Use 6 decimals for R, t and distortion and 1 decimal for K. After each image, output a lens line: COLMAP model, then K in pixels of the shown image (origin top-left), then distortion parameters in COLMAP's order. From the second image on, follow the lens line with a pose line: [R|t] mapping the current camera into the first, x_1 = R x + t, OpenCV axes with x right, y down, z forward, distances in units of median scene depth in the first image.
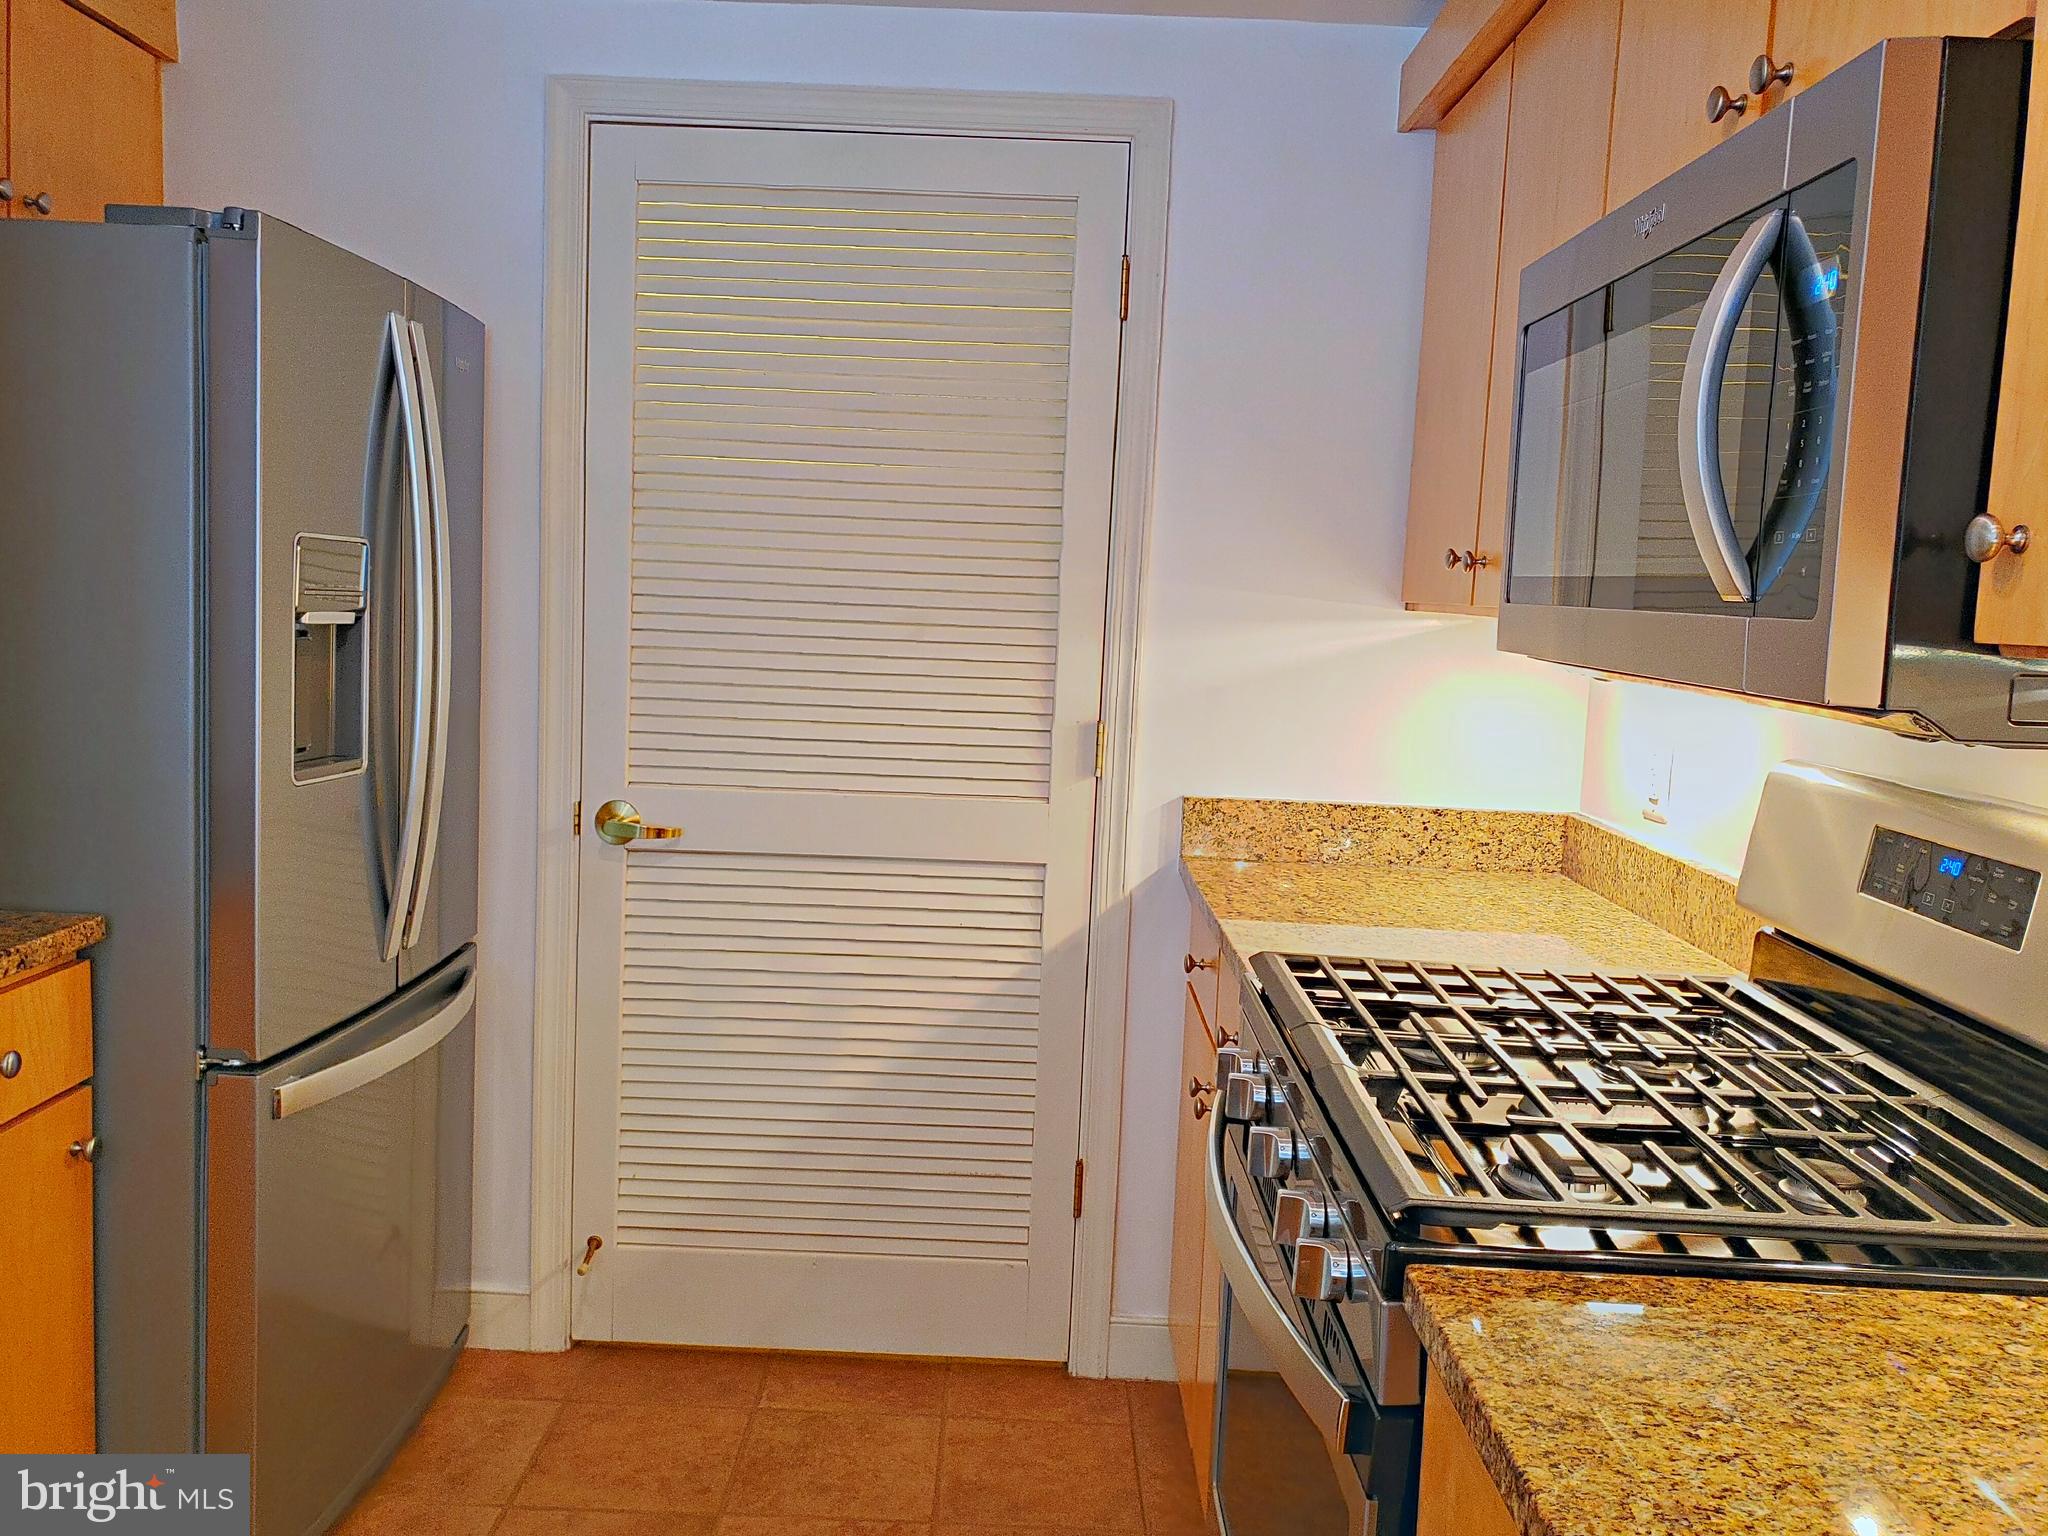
lens RADIAL K [[1679.8, 0, 1024.0], [0, 1679.8, 768.0], [0, 0, 1]] dist [0.011195, -0.005212]
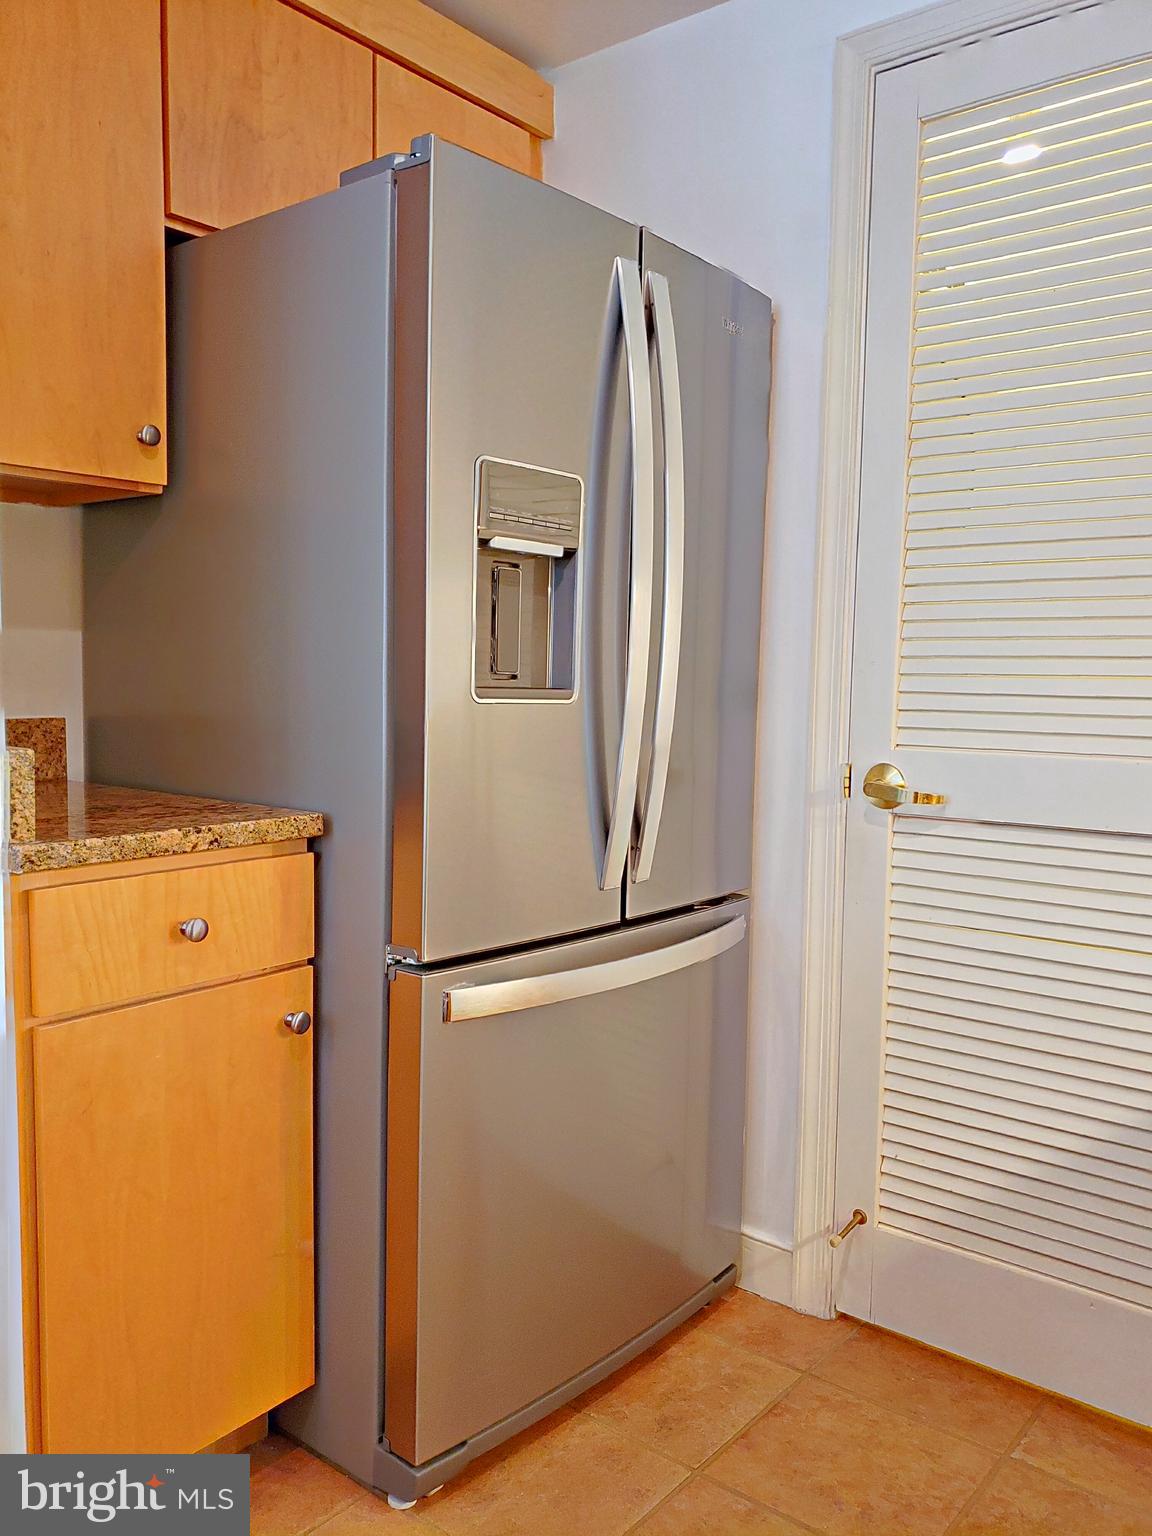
lens RADIAL K [[1183.4, 0, 576.7], [0, 1183.4, 795.0], [0, 0, 1]] dist [0.068522, -0.060307]
pose [[0.767001, 0.021532, -0.641285, 0.063951], [-0.044454, 0.998819, -0.019632, 0.059694], [0.640104, 0.043565, 0.767052, 0.362640]]
